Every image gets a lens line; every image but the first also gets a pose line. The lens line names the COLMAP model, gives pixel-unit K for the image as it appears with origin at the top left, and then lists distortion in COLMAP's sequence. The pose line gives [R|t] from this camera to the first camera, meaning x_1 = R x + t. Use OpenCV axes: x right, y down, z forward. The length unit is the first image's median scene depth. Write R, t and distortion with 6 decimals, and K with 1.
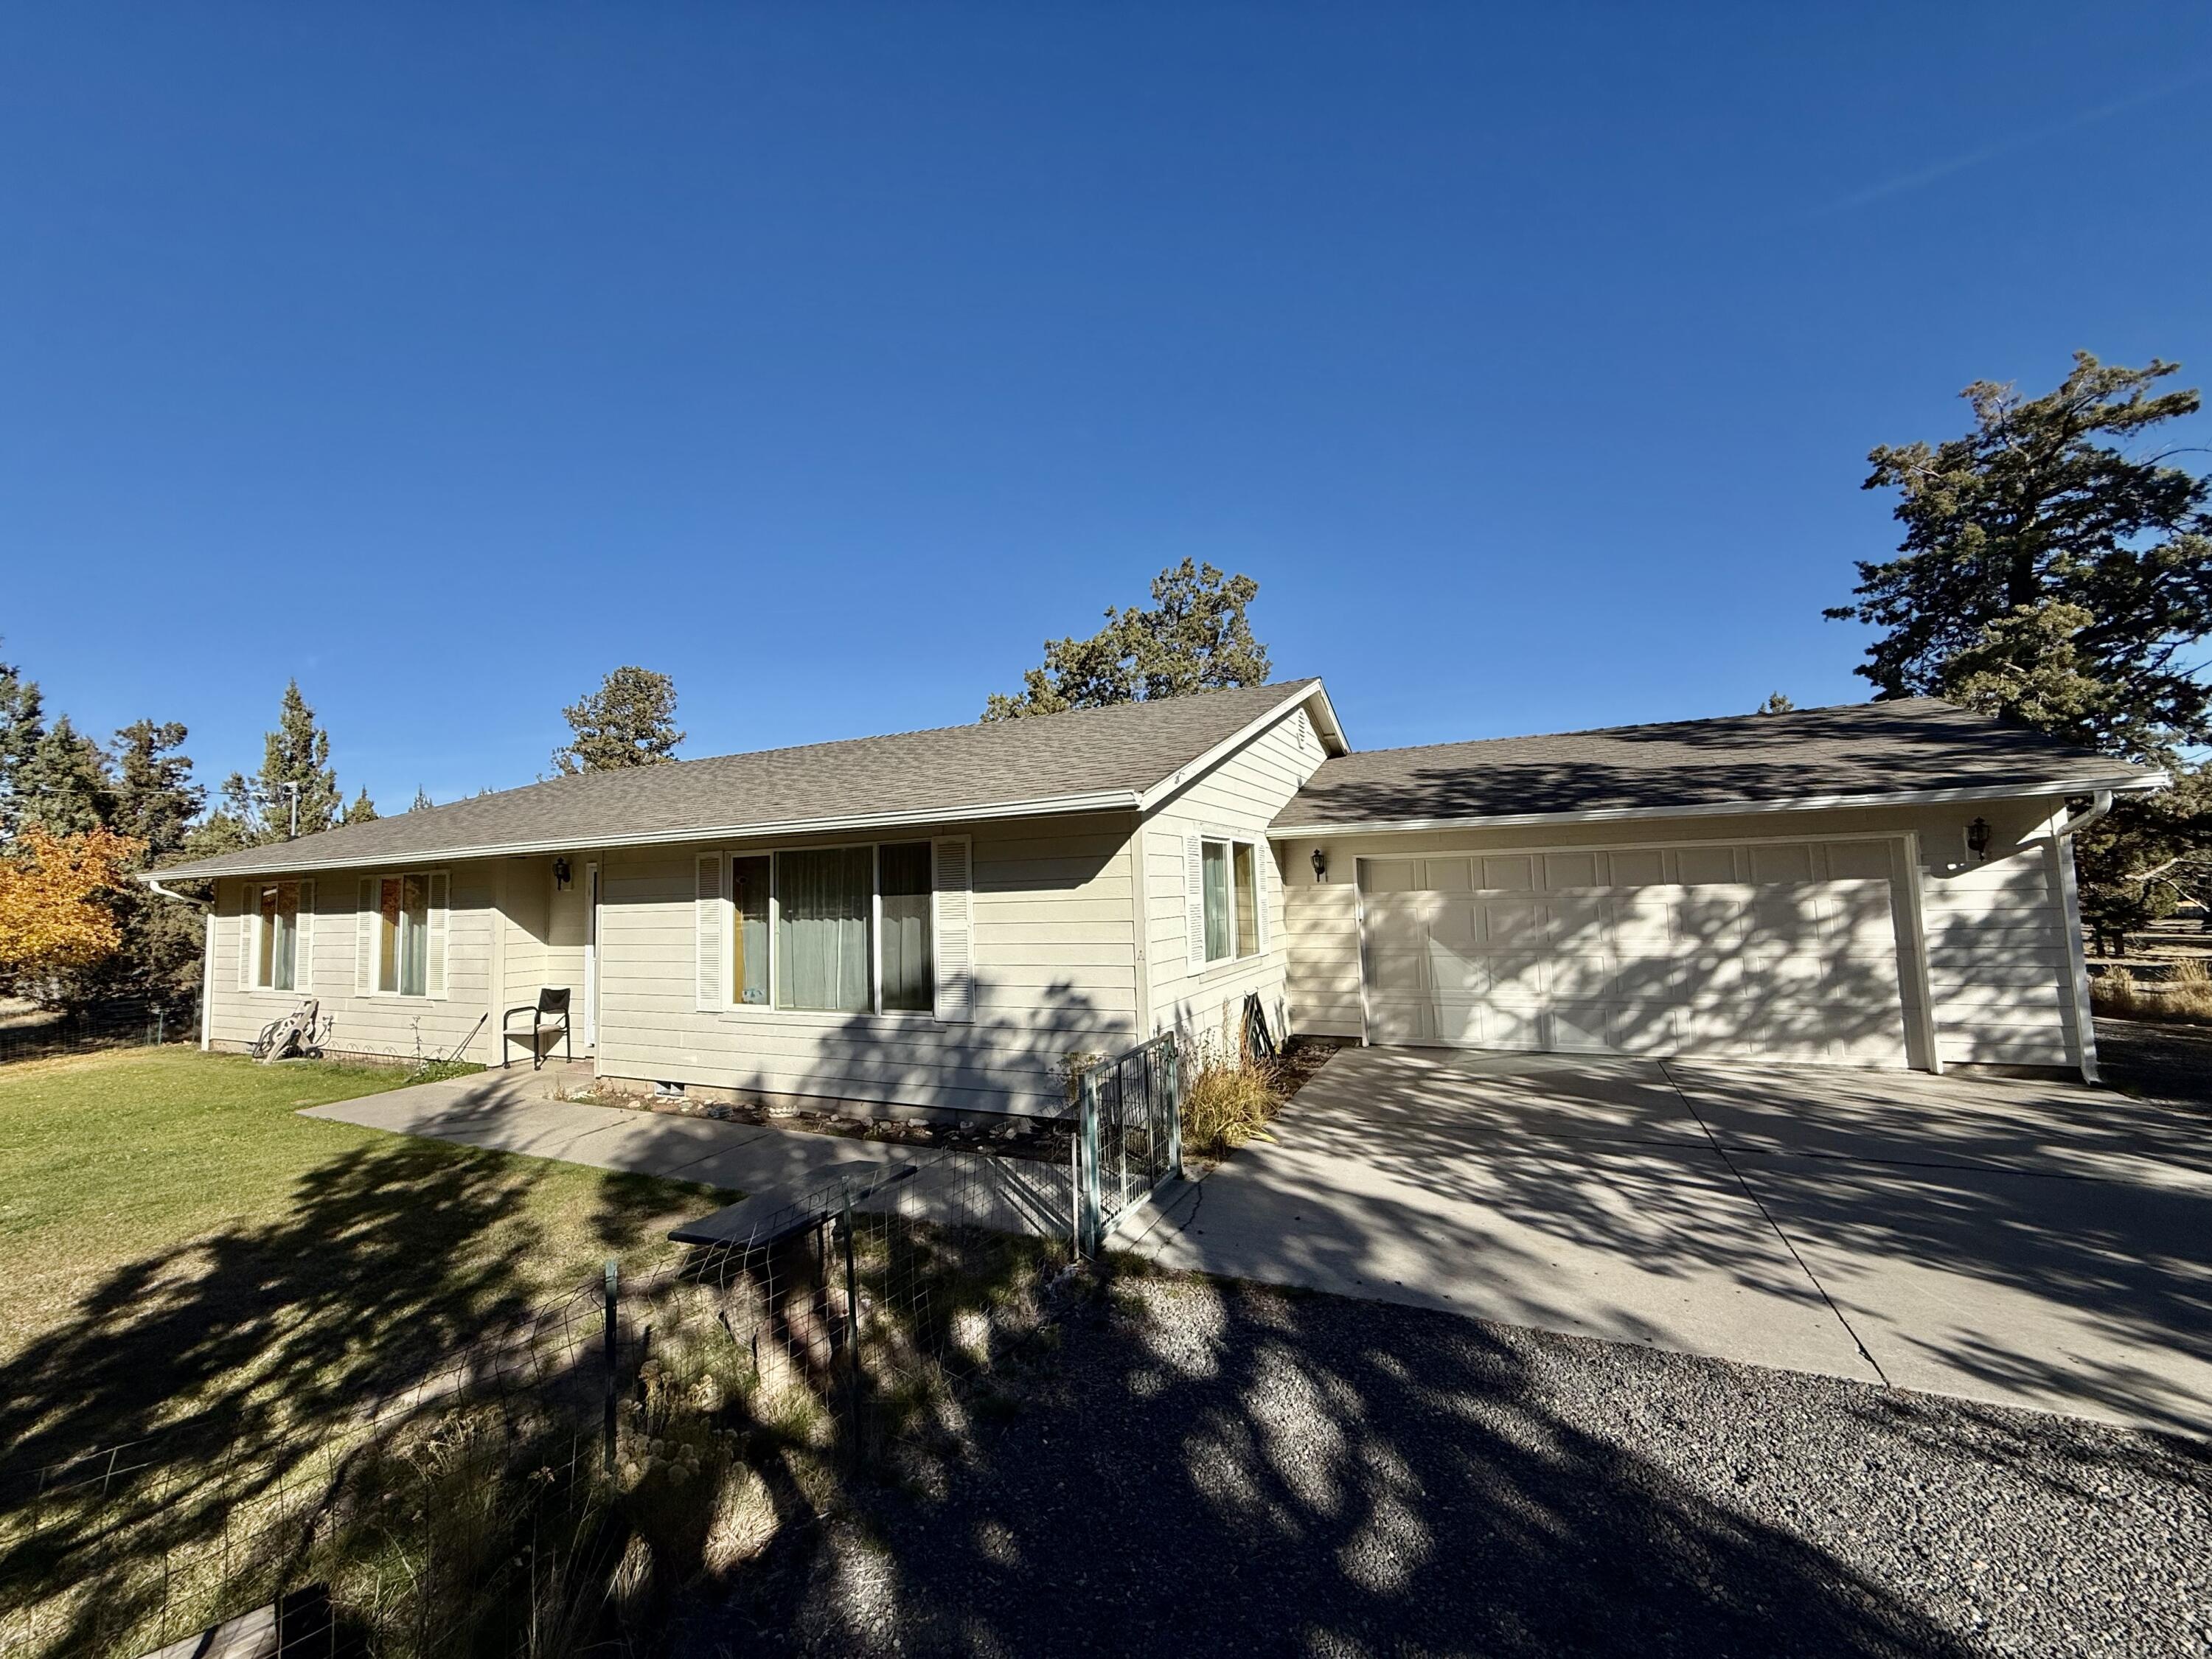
lens RADIAL K [[875.7, 0, 1102.1], [0, 875.7, 811.3], [0, 0, 1]] dist [0.012113, 0.000048]
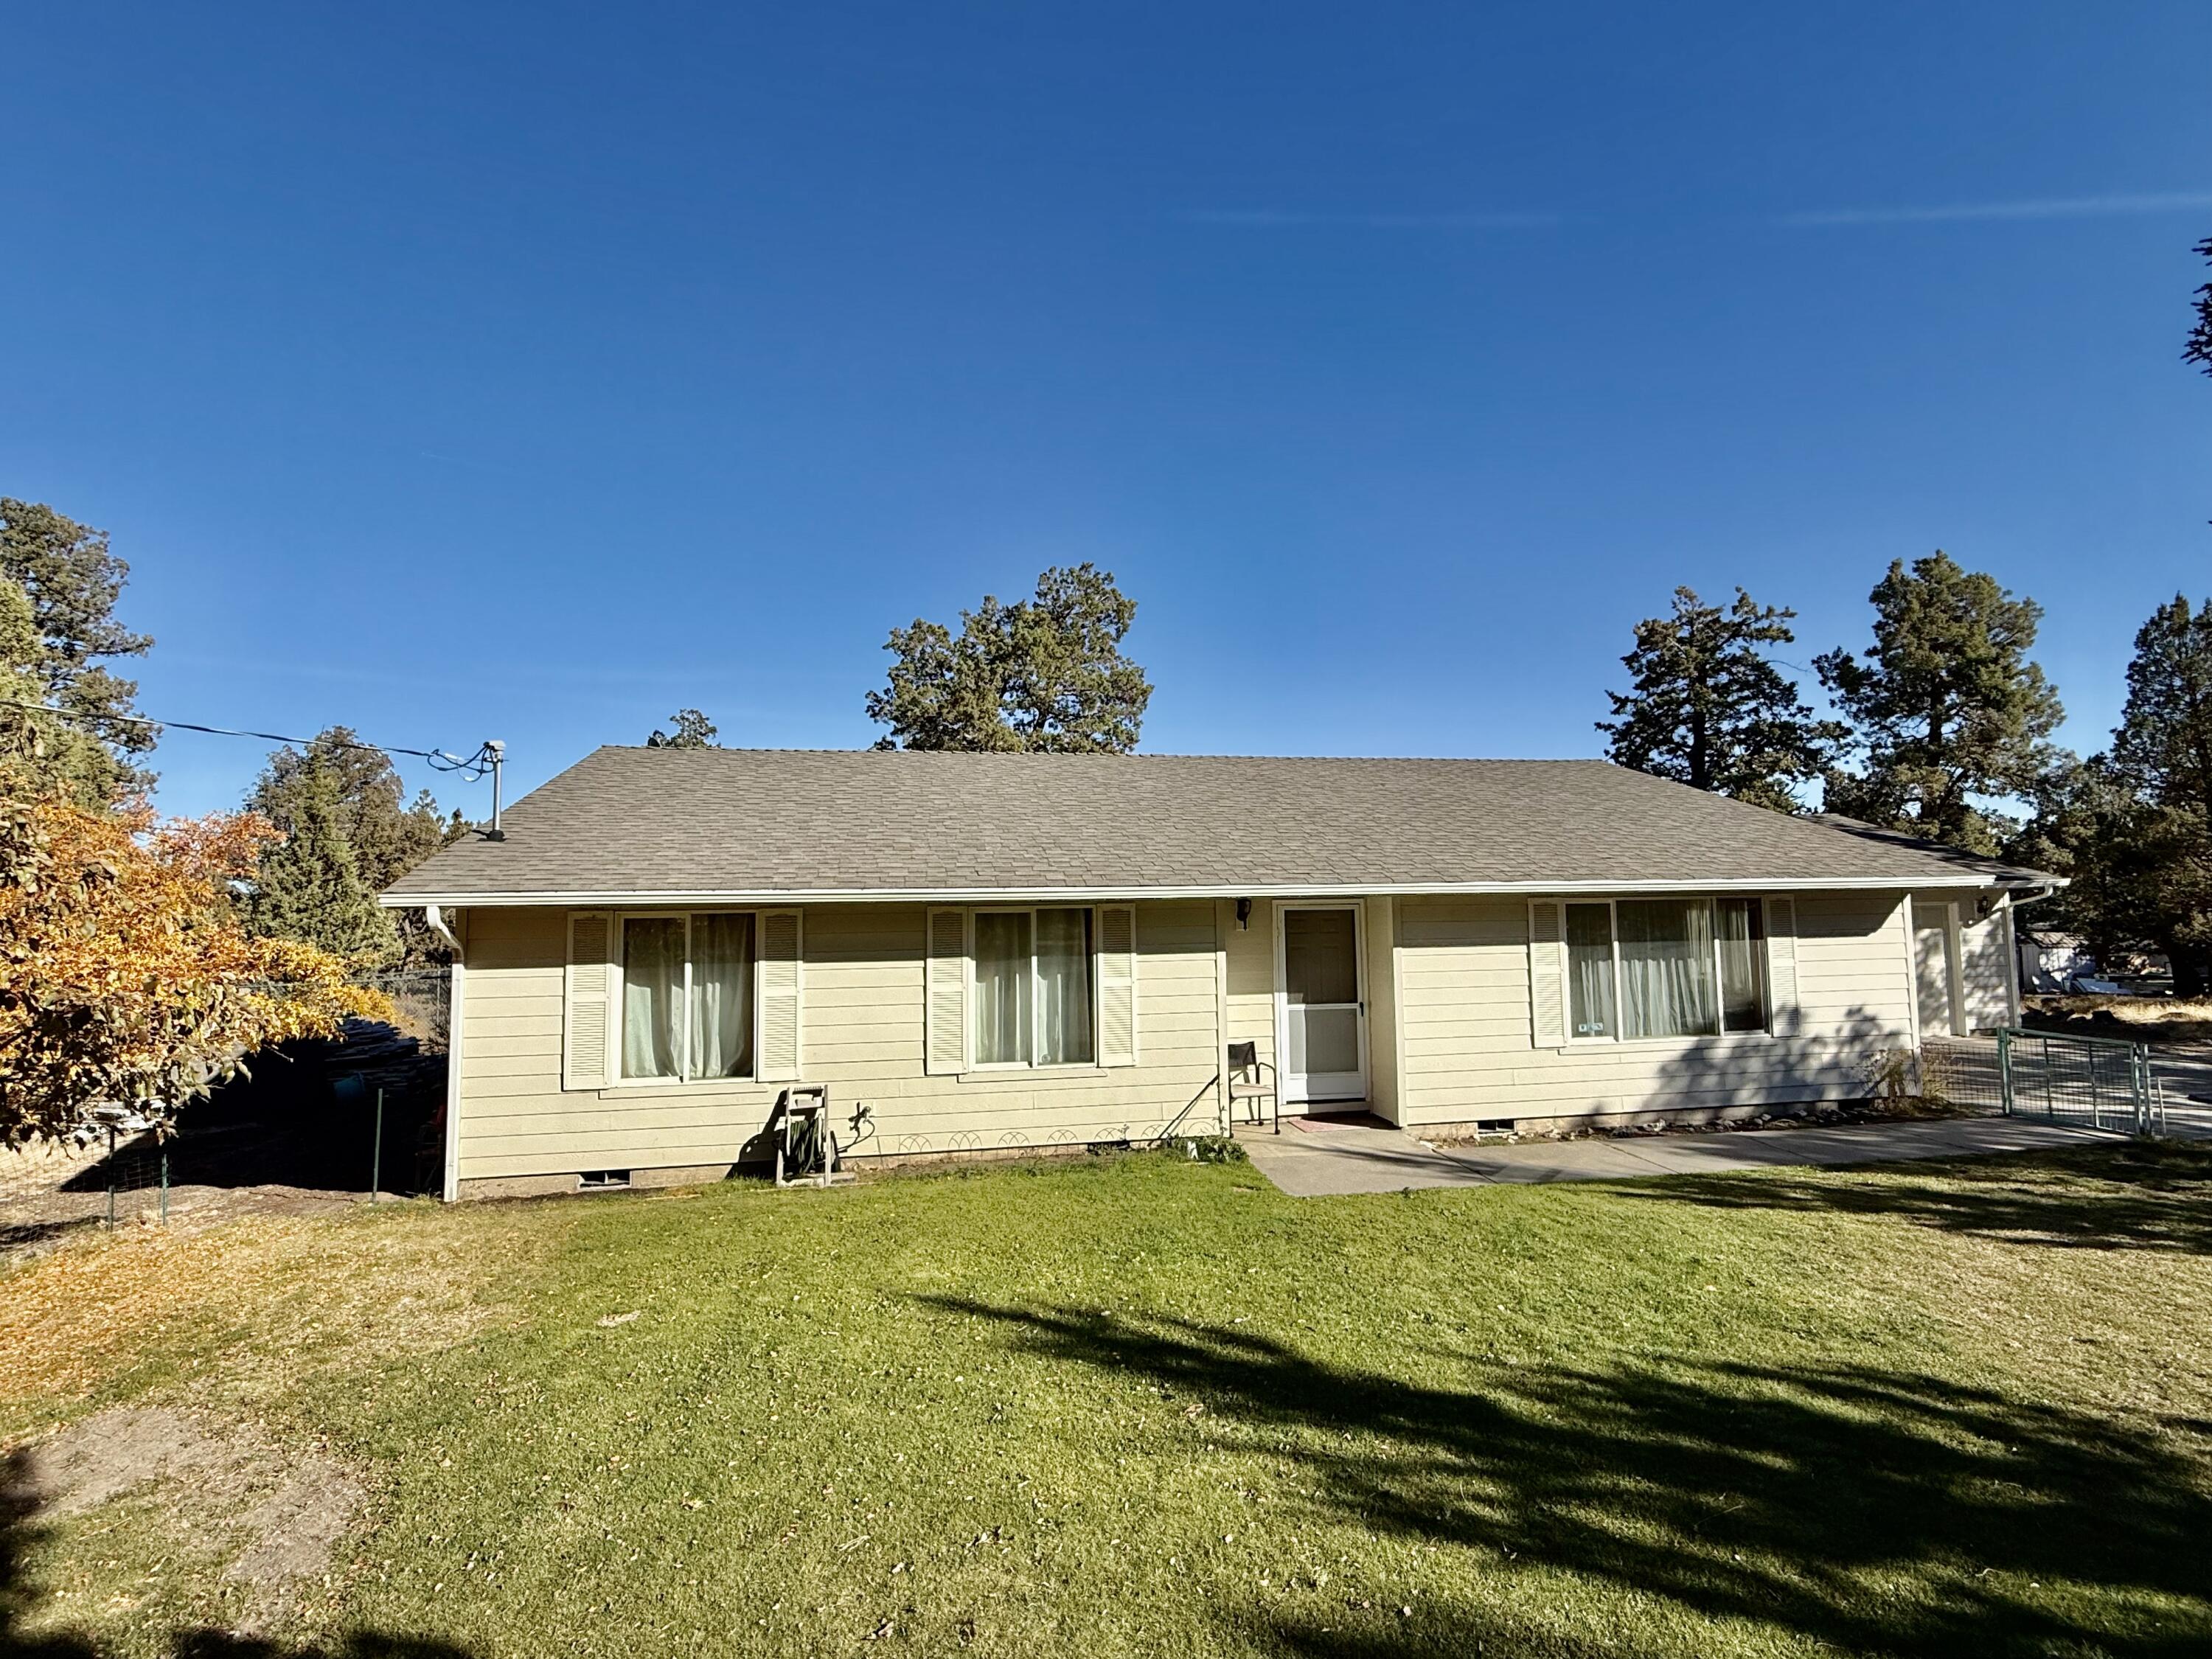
lens RADIAL K [[1027.5, 0, 1106.0], [0, 1027.5, 829.5], [0, 0, 1]] dist [-0.002249, -0.000507]
pose [[0.822055, 0.059152, 0.566327, -1.457728], [-0.061731, 0.997986, -0.014631, 0.010184], [-0.566052, -0.022932, 0.824051, 0.253538]]
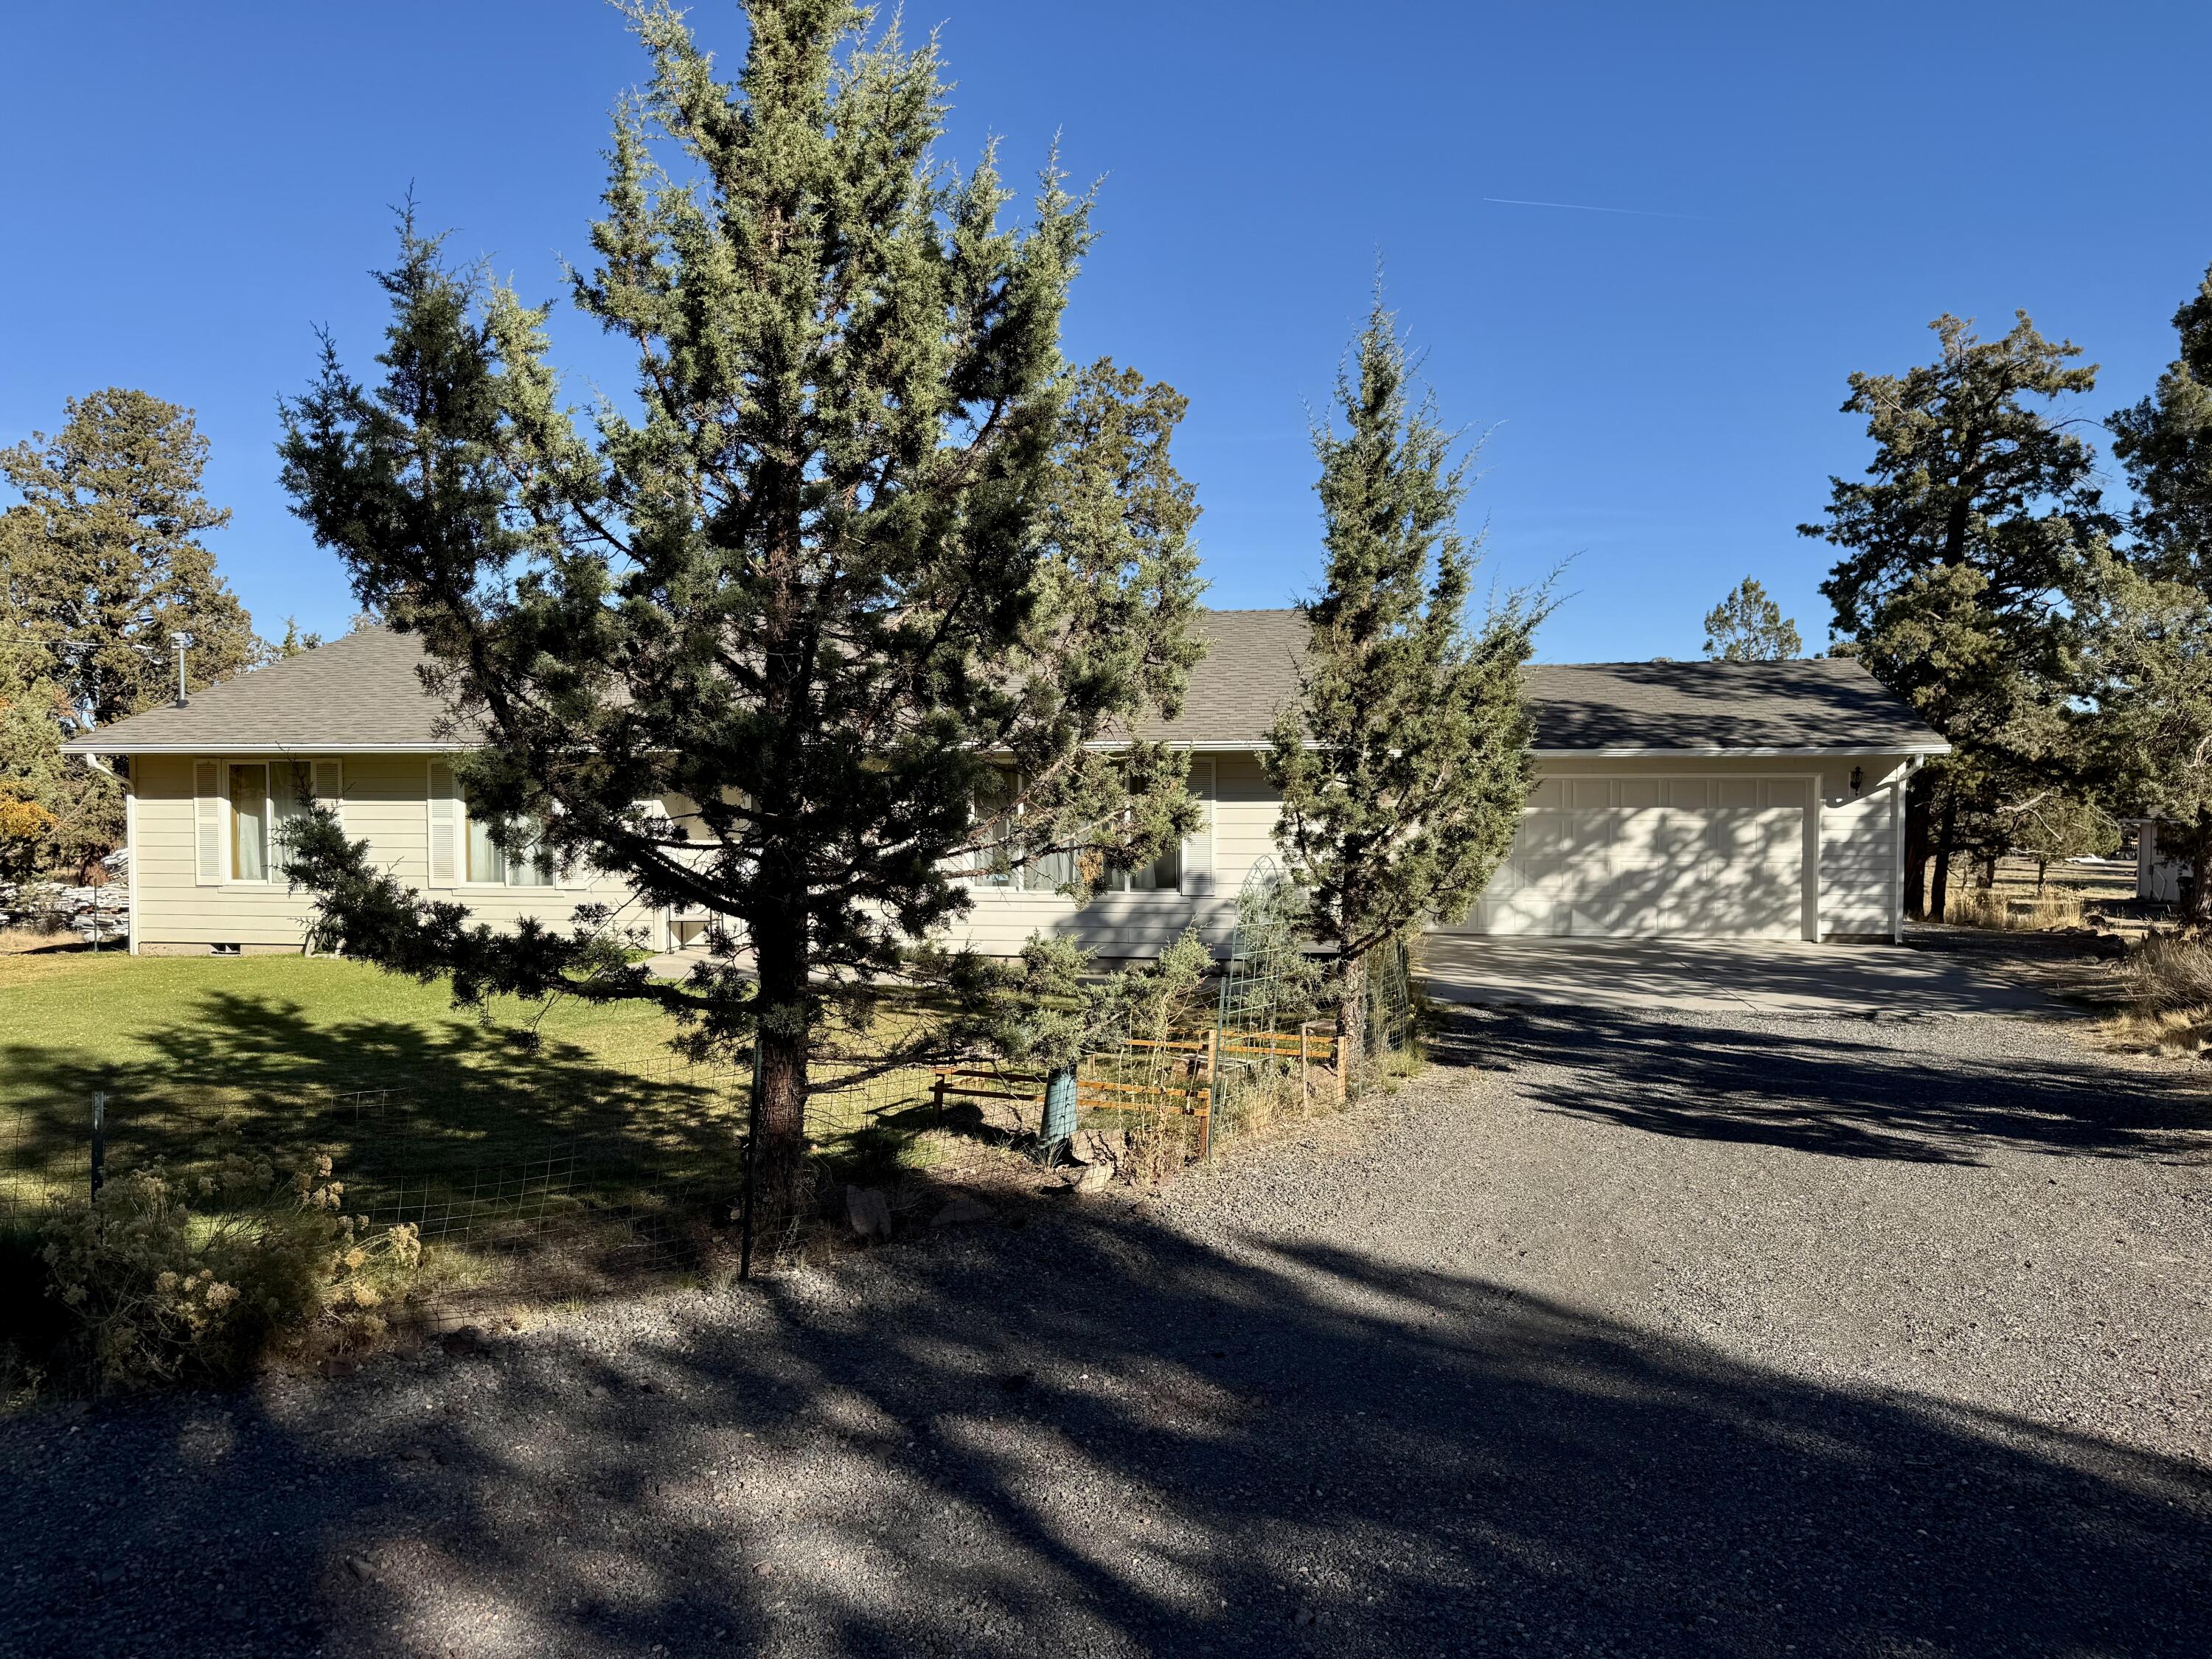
lens RADIAL K [[1502.6, 0, 1106.0], [0, 1502.6, 829.5], [0, 0, 1]] dist [-0.001965, -0.003695]
pose [[0.967058, 0.023381, 0.253479, -0.657954], [-0.052603, 0.992635, 0.109128, -0.083216], [-0.249061, -0.118867, 0.961166, -0.877612]]
